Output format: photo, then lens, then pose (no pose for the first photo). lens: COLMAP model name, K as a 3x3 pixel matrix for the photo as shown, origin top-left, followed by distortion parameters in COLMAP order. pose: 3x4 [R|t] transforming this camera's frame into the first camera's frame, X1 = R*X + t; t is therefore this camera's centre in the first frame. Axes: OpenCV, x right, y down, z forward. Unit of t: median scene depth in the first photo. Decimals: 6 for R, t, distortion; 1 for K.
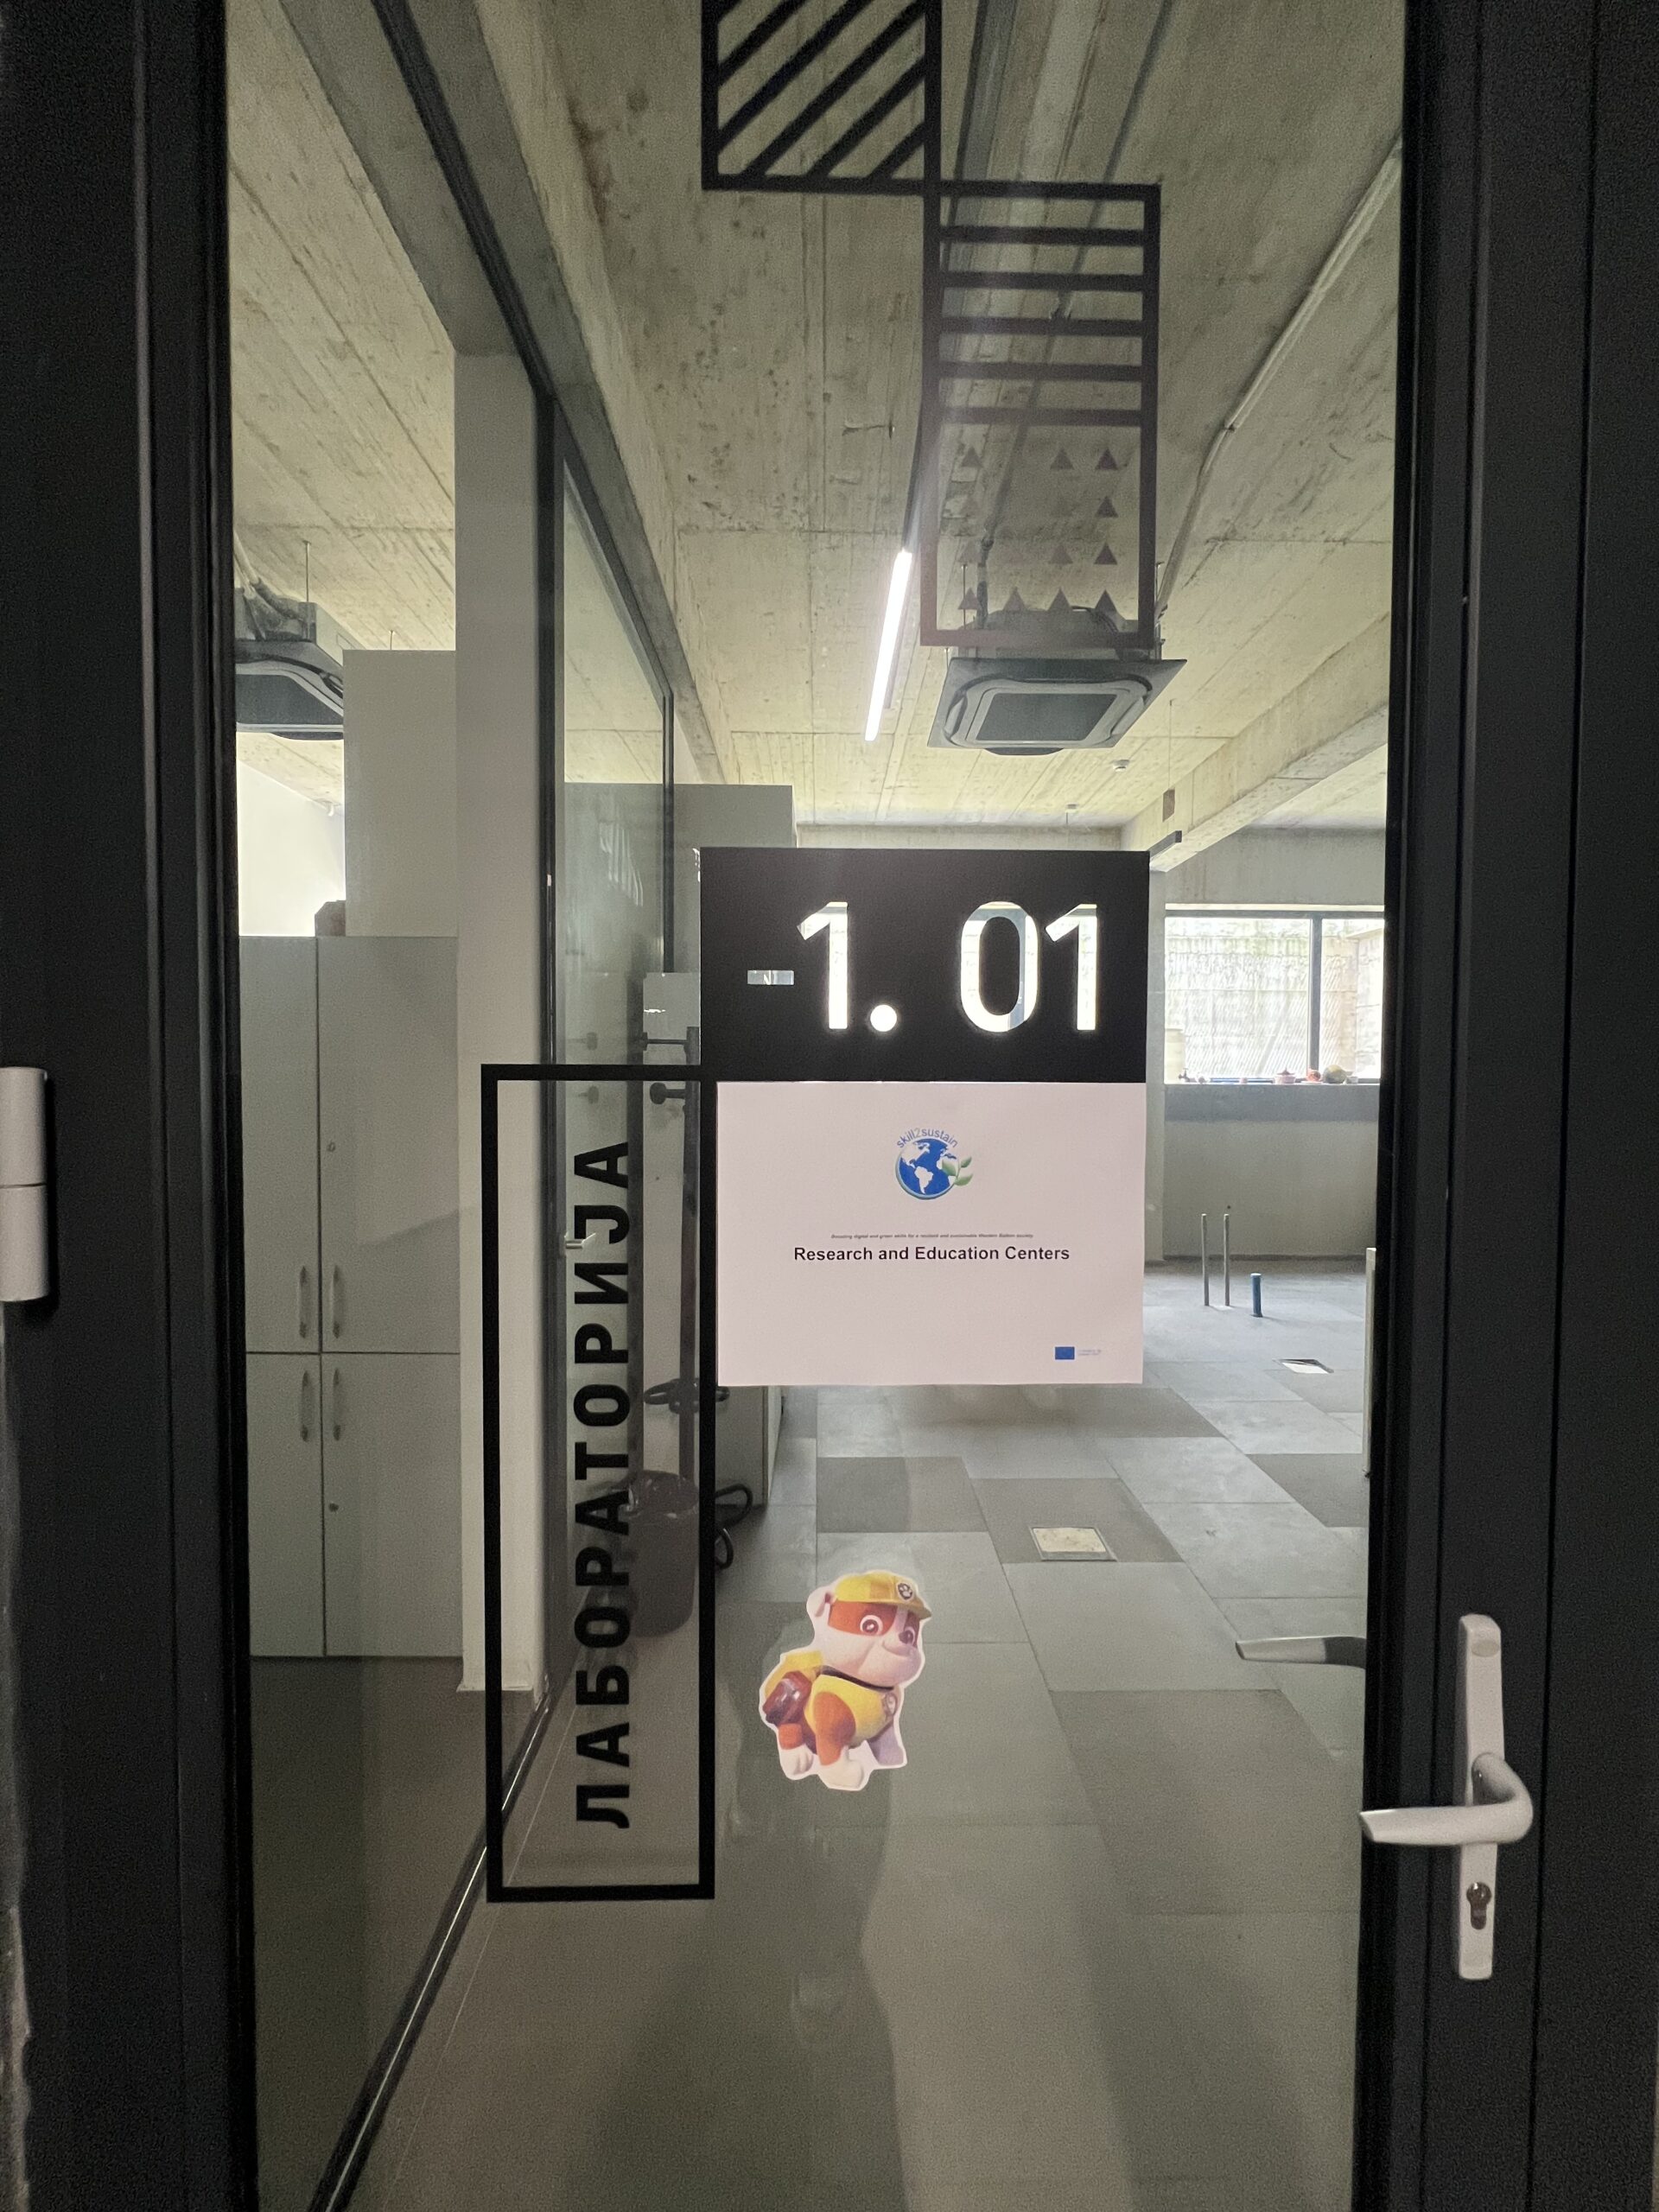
lens RADIAL K [[888.8, 0, 832.6], [0, 888.8, 1104.5], [0, 0, 1]] dist [-0.003552, -0.000258]
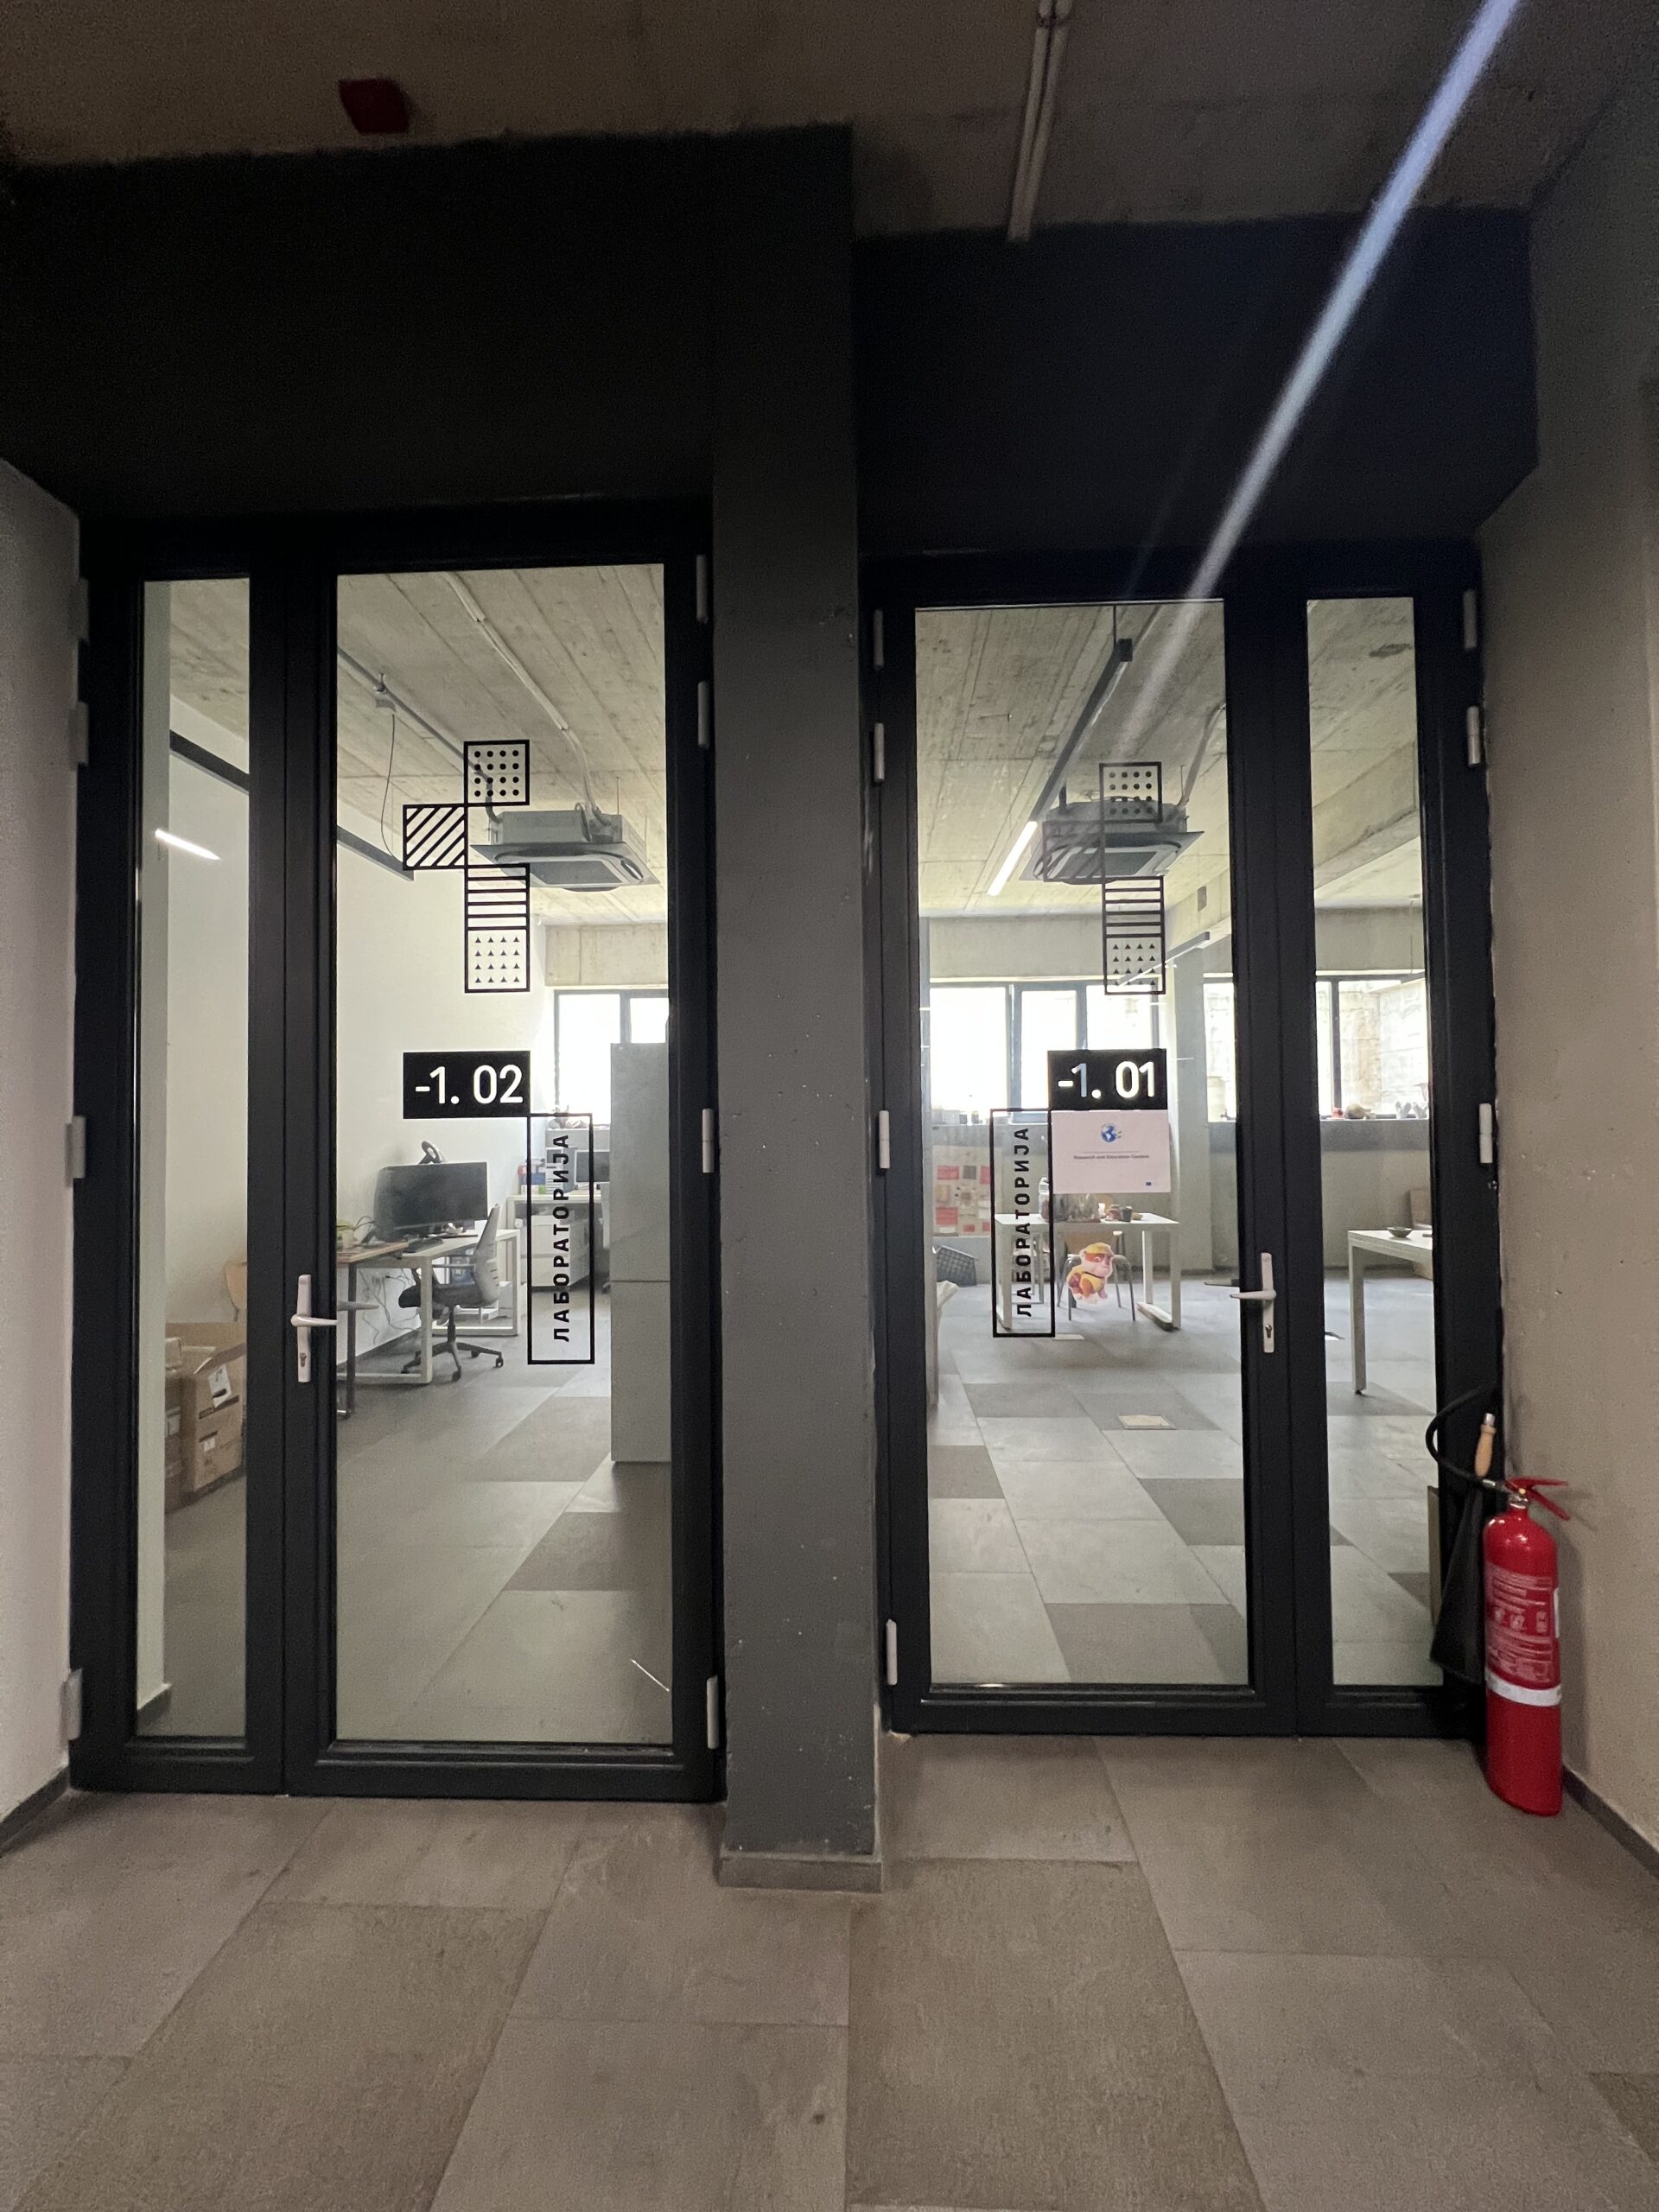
lens RADIAL K [[888.8, 0, 832.0], [0, 888.8, 1104.3], [0, 0, 1]] dist [-0.003552, -0.000258]
pose [[0.998371, -0.018480, -0.053972, -0.828196], [0.015501, 0.998360, -0.055101, 0.131497], [0.054902, 0.054174, 0.997021, -2.707896]]
